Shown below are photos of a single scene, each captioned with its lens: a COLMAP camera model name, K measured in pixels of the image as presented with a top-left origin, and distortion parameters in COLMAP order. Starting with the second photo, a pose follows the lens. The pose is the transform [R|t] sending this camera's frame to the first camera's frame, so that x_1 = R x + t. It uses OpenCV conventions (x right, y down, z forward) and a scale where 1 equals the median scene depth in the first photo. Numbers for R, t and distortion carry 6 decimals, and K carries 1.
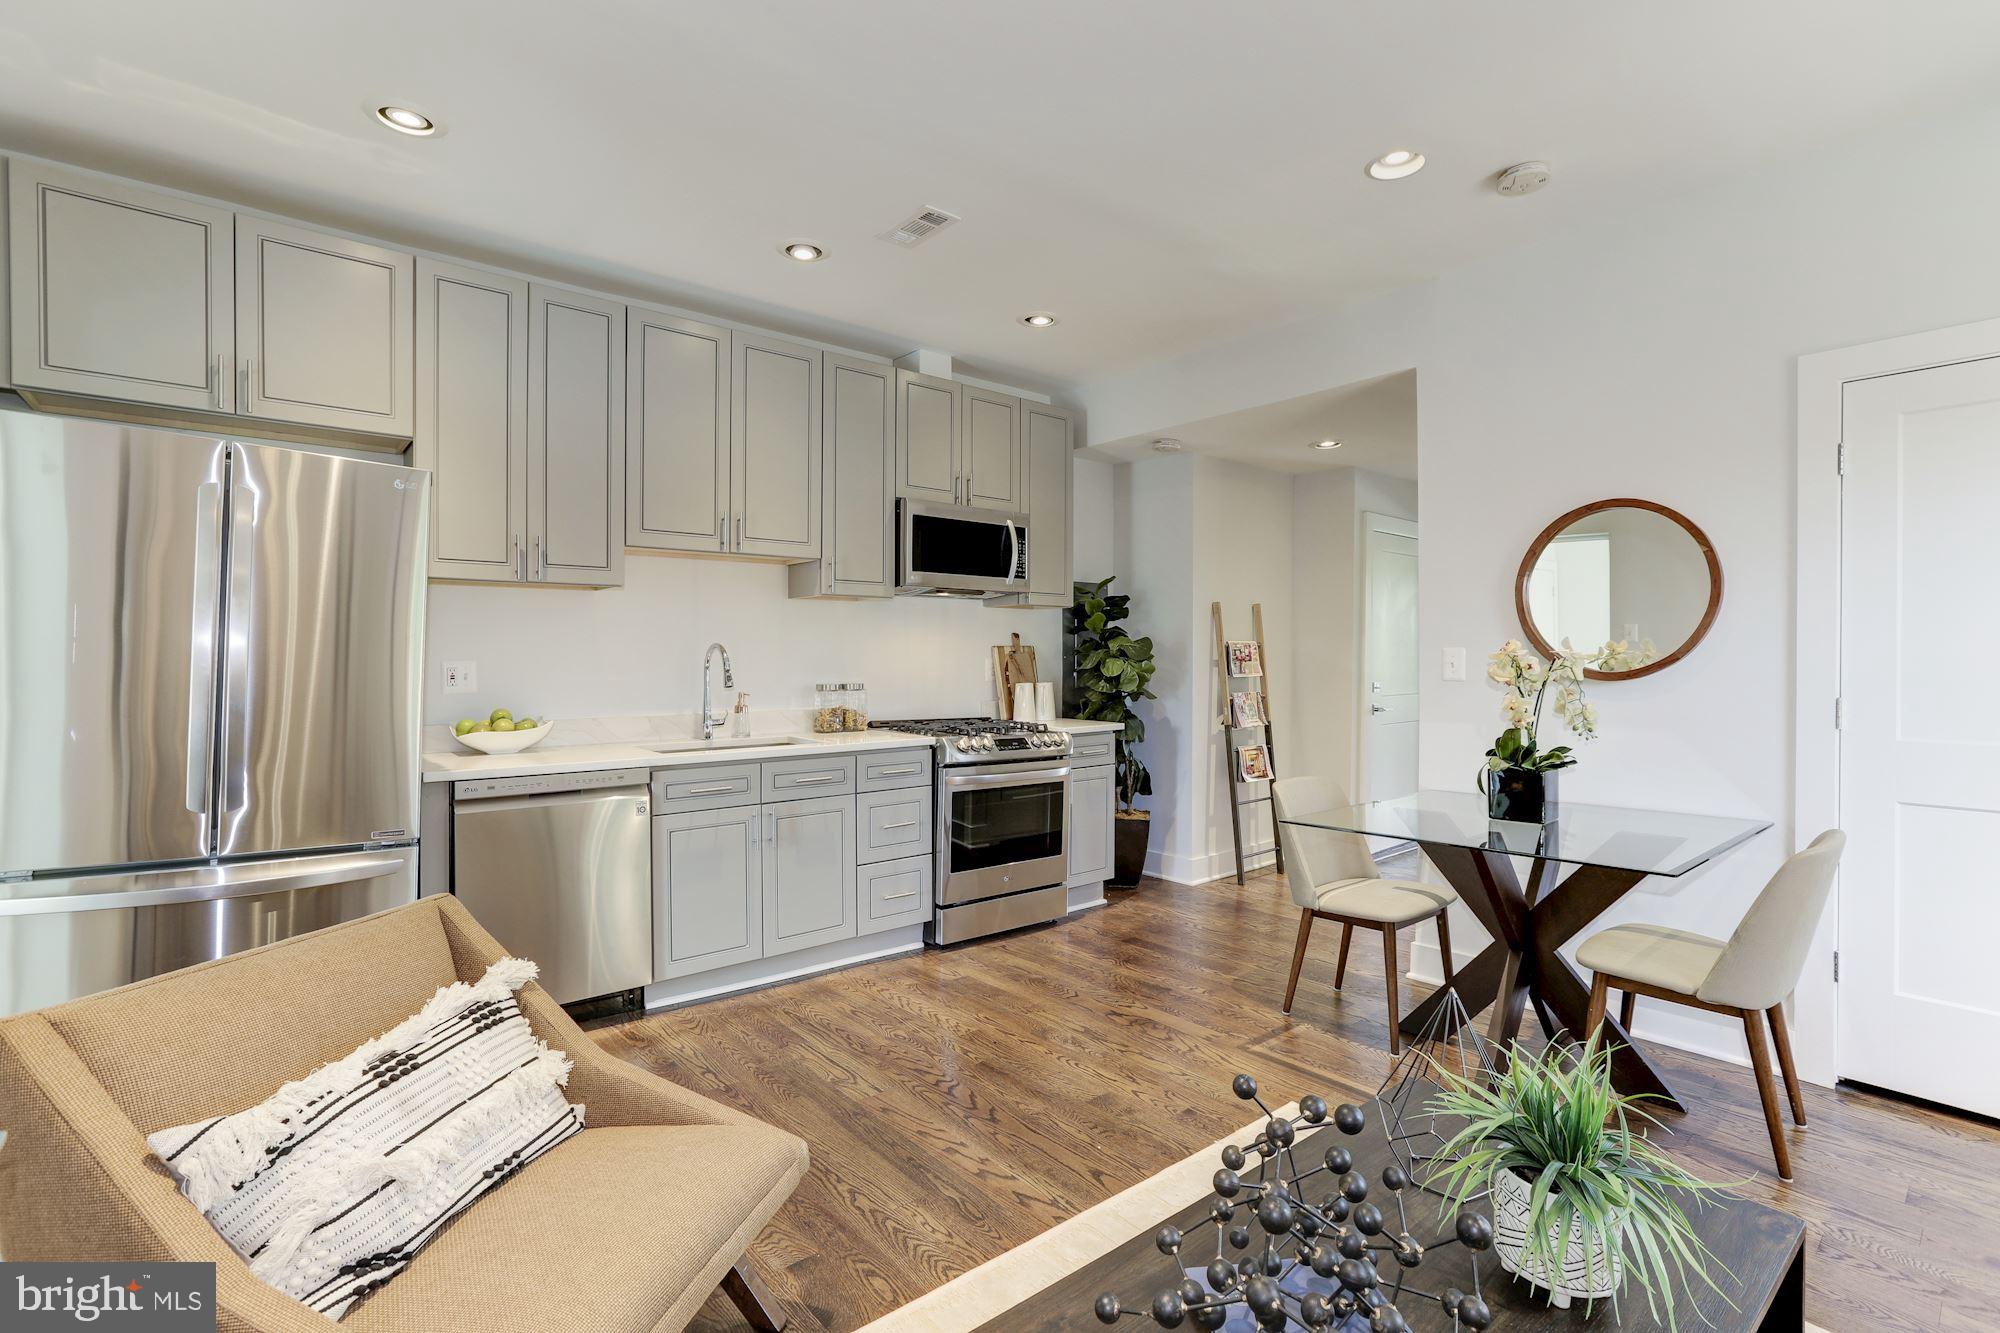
lens RADIAL K [[926.6, 0, 967.3], [0, 926.6, 669.9], [0, 0, 1]] dist [-0.002485, -0.000203]
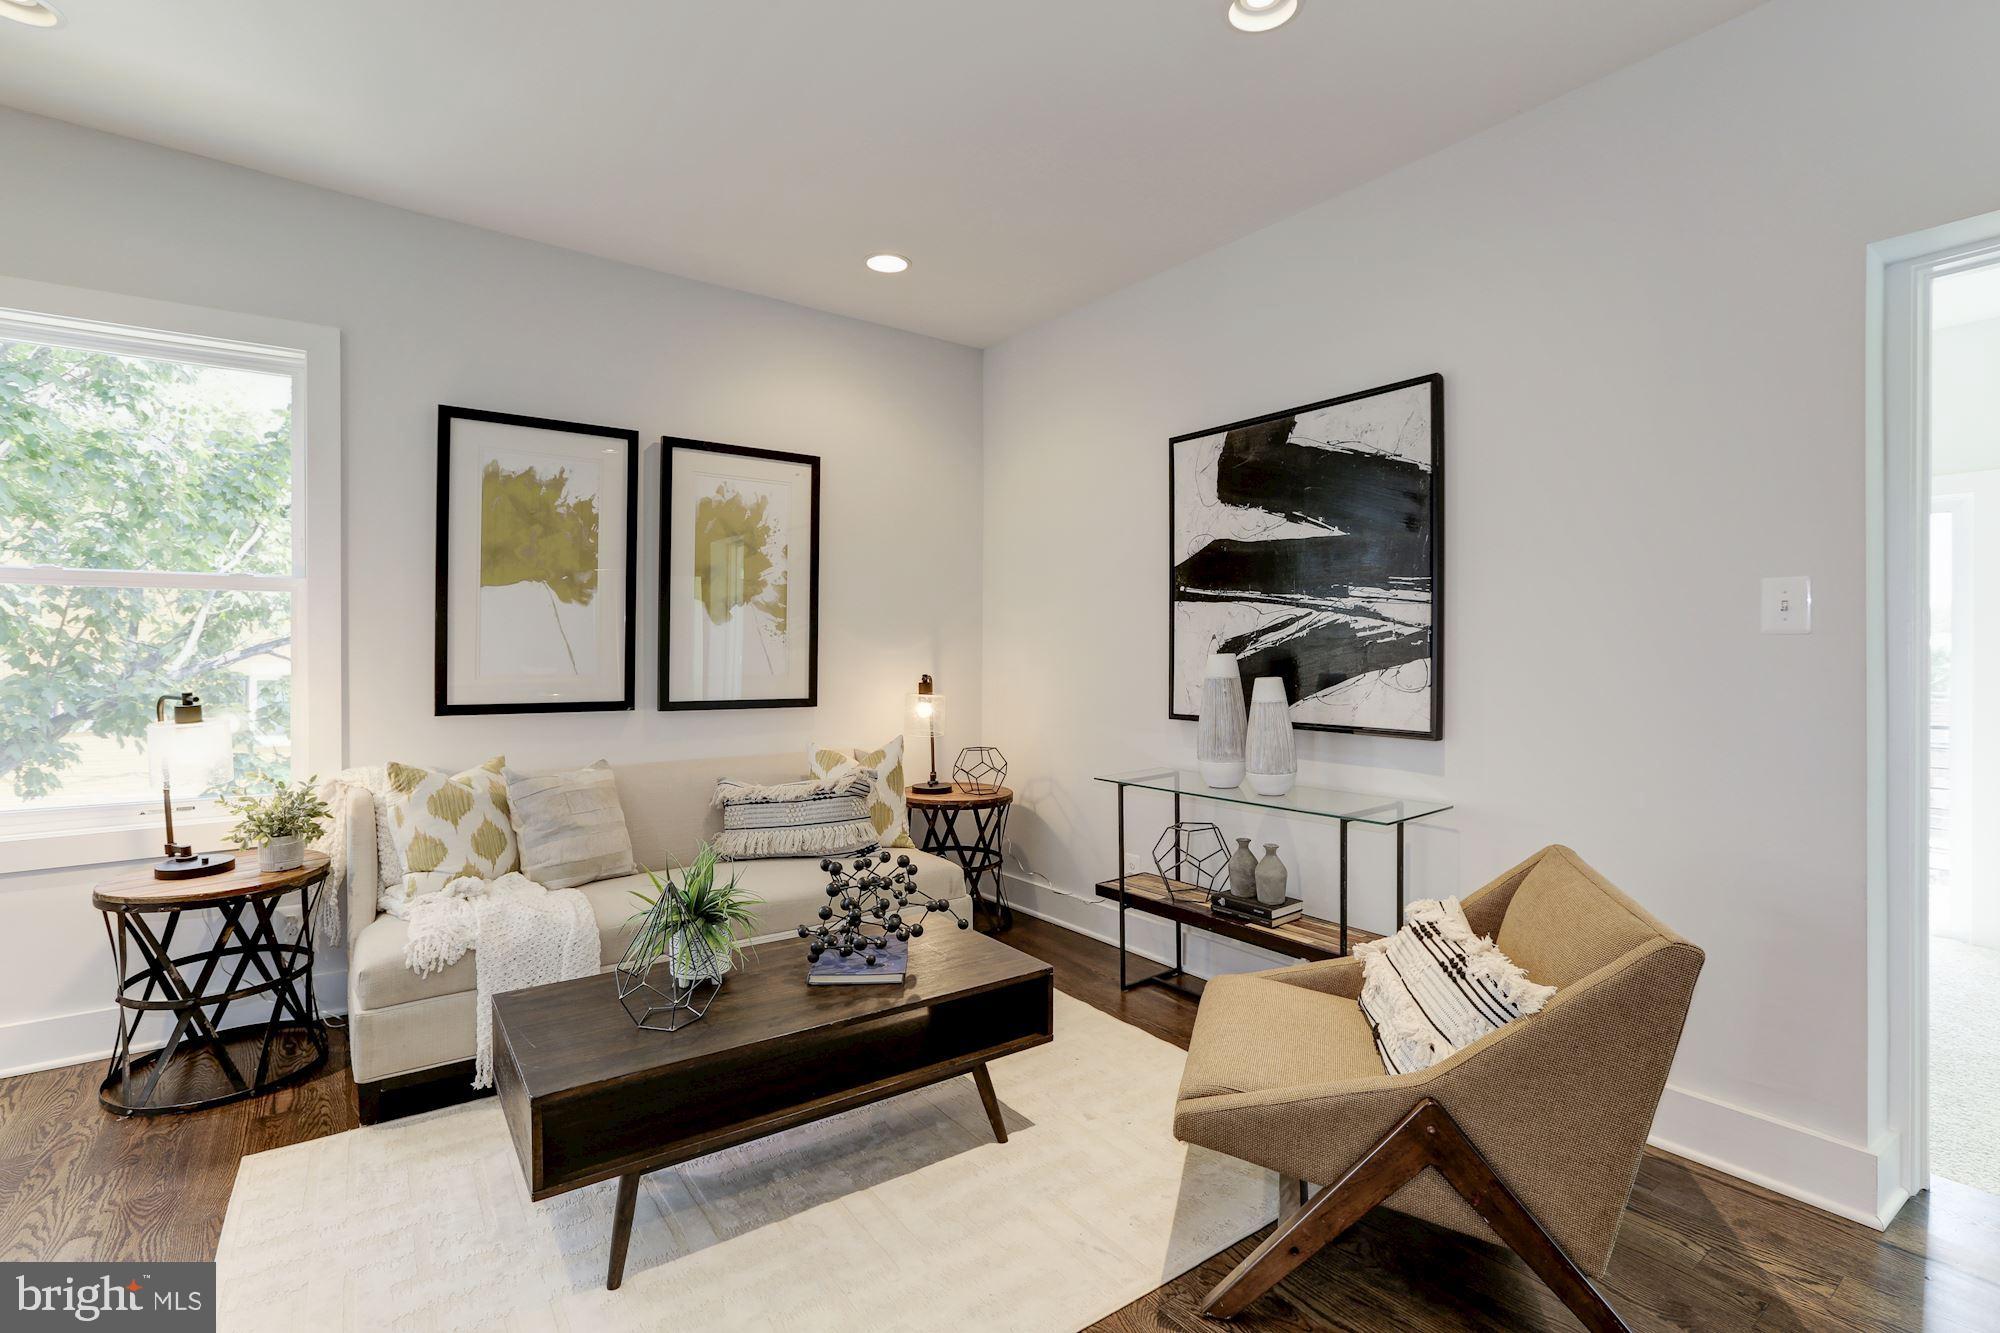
lens RADIAL K [[920.4, 0, 989.5], [0, 920.4, 646.7], [0, 0, 1]] dist [-0.035821, 0.012152]
pose [[-0.998505, -0.004321, 0.054480, -0.007495], [-0.003571, 0.999898, 0.013847, -0.013492], [-0.054535, 0.013632, -0.998419, 1.082032]]
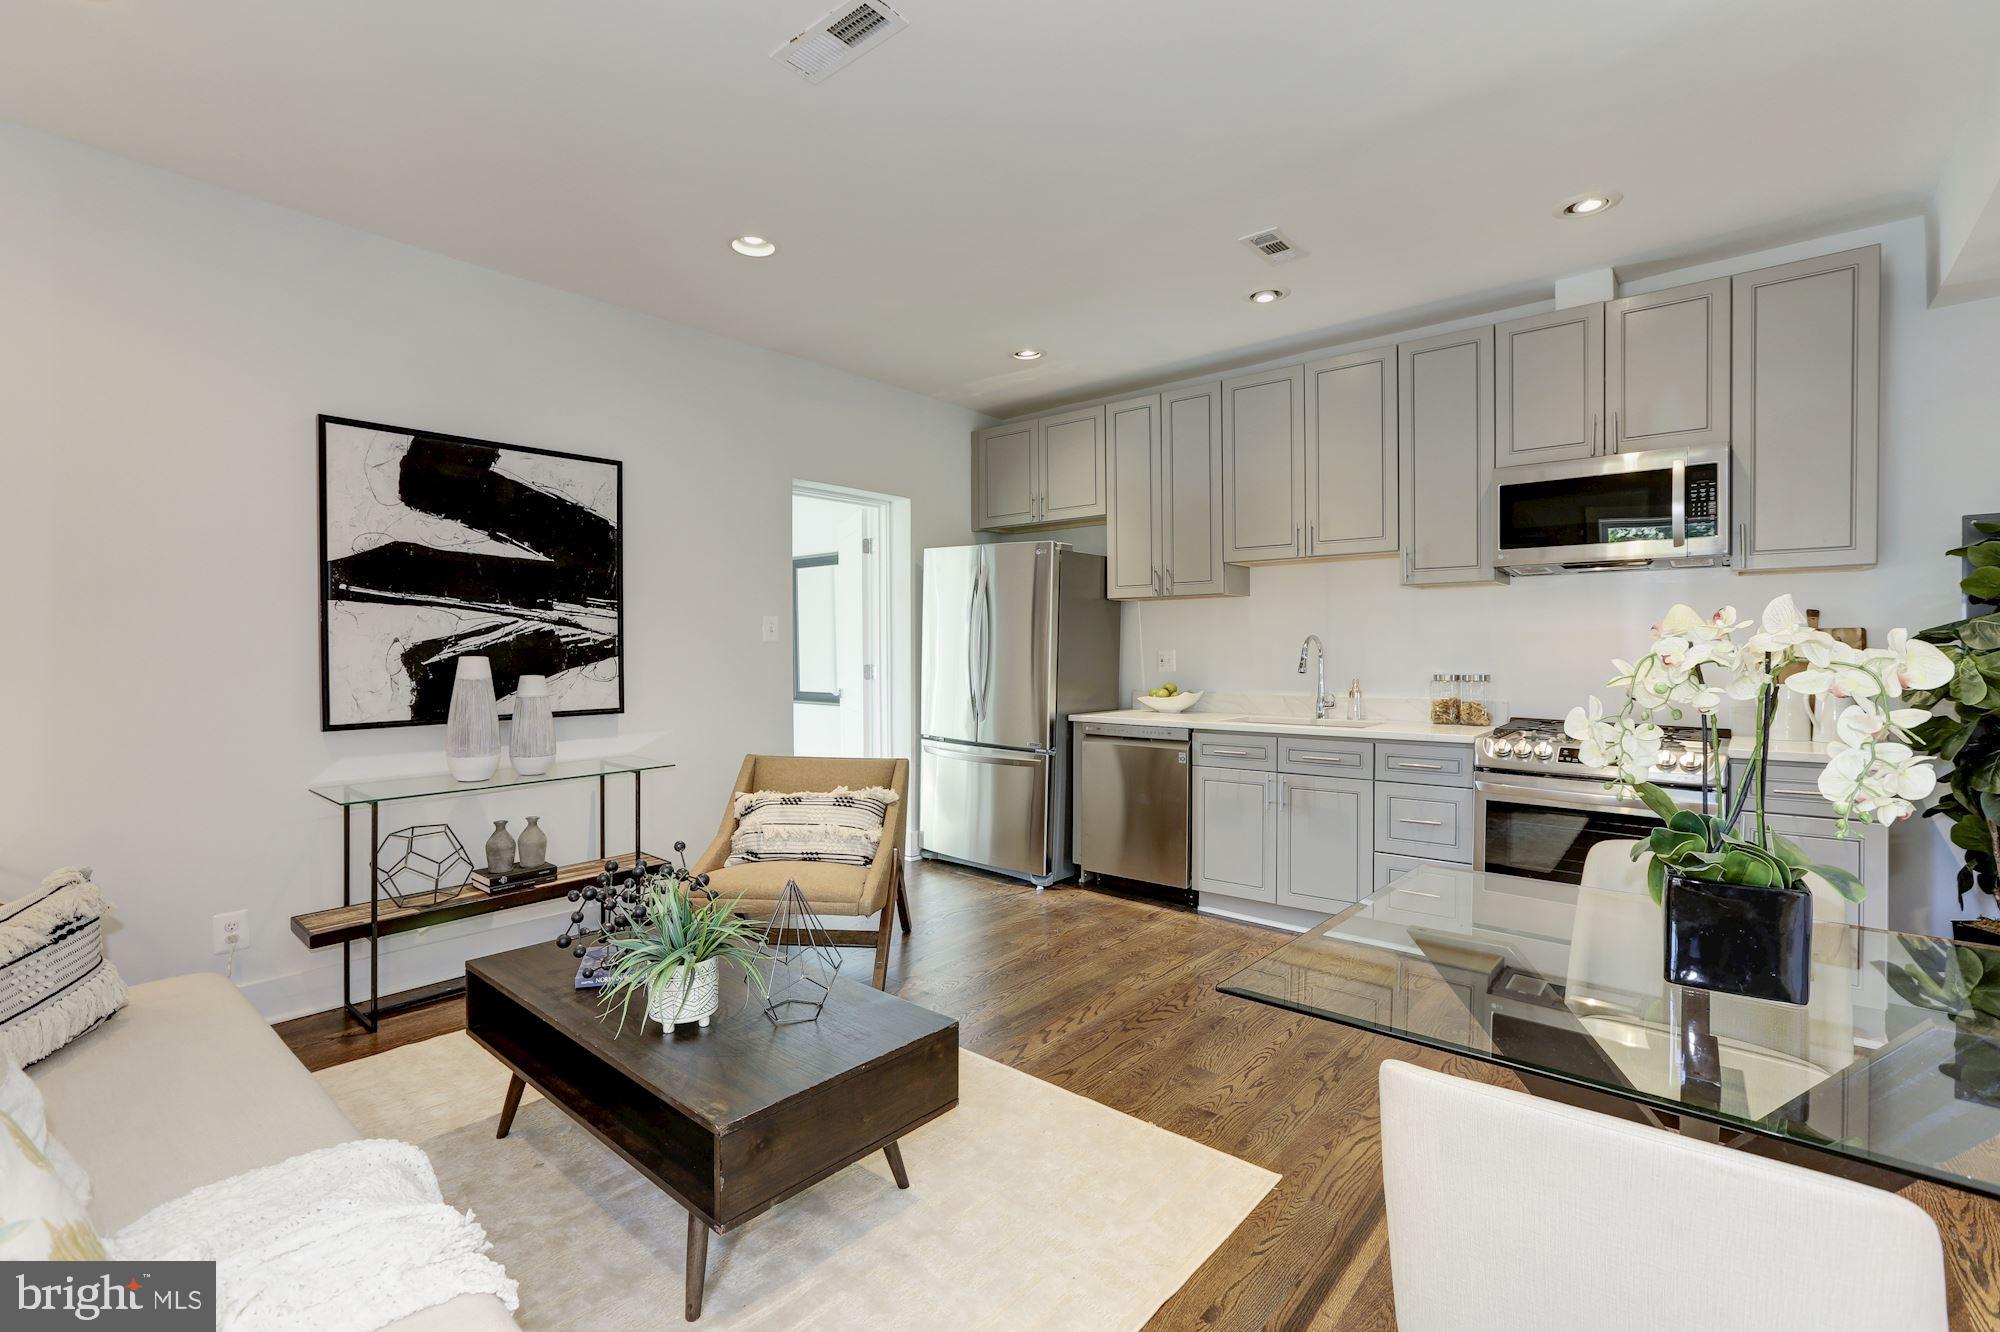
lens RADIAL K [[900.6, 0, 1006.6], [0, 900.6, 656.6], [0, 0, 1]] dist [-0.044706, 0.022936]
pose [[0.195860, 0.007642, -0.980602, 0.910677], [-0.010002, 0.999933, 0.005795, -0.005179], [0.980581, 0.008673, 0.195923, 0.491167]]
